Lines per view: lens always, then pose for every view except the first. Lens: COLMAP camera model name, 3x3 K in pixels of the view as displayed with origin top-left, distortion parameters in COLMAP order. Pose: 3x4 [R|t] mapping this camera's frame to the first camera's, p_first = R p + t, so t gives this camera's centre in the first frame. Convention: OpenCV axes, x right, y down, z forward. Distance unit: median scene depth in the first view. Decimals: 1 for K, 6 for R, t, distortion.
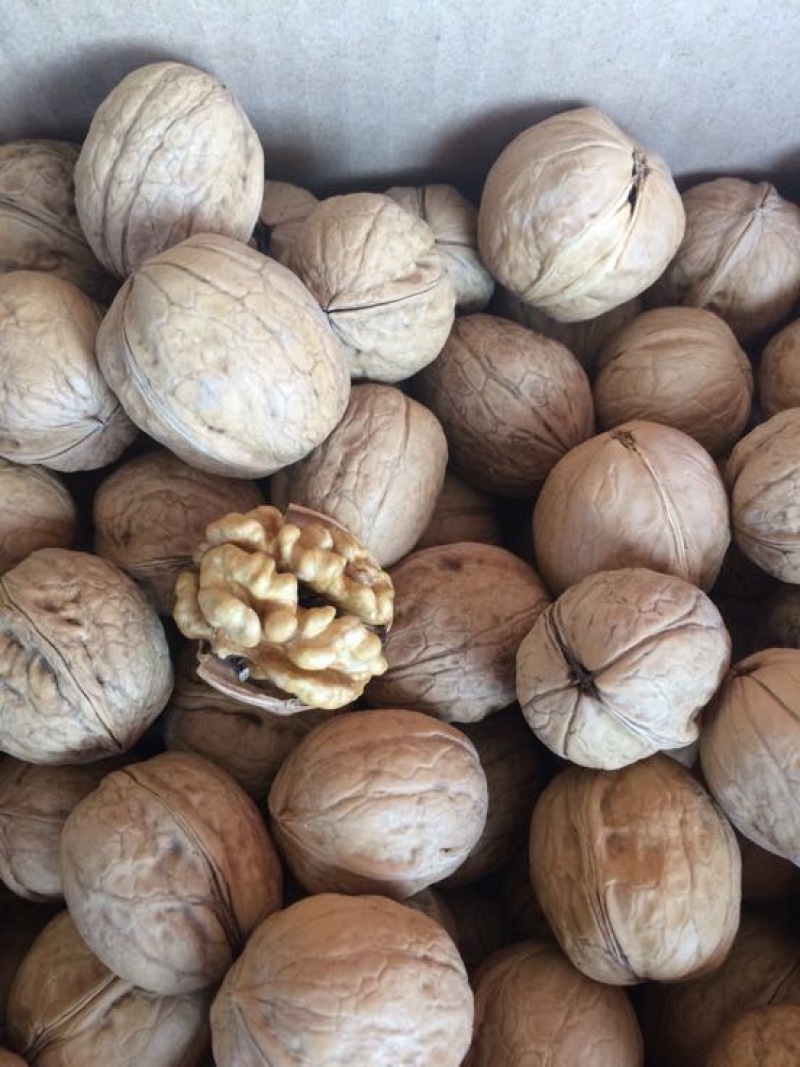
lens RADIAL K [[904.1, 0, 400.0], [0, 904.1, 533.5], [0, 0, 1]] dist [0.039913, -0.082736]
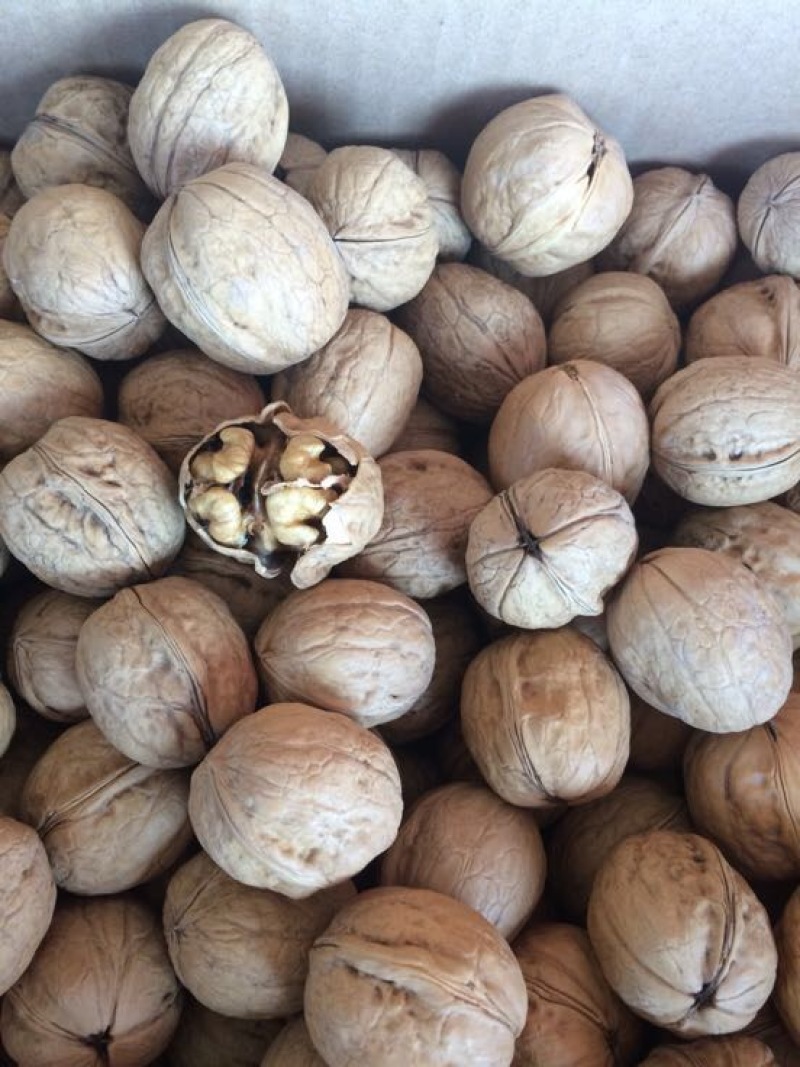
lens RADIAL K [[904.1, 0, 400.0], [0, 904.1, 533.5], [0, 0, 1]] dist [0.039913, -0.082736]
pose [[0.995661, 0.074707, 0.055473, -0.028863], [-0.075160, 0.997153, 0.006135, 0.124336], [-0.054856, -0.010278, 0.998441, -0.202419]]
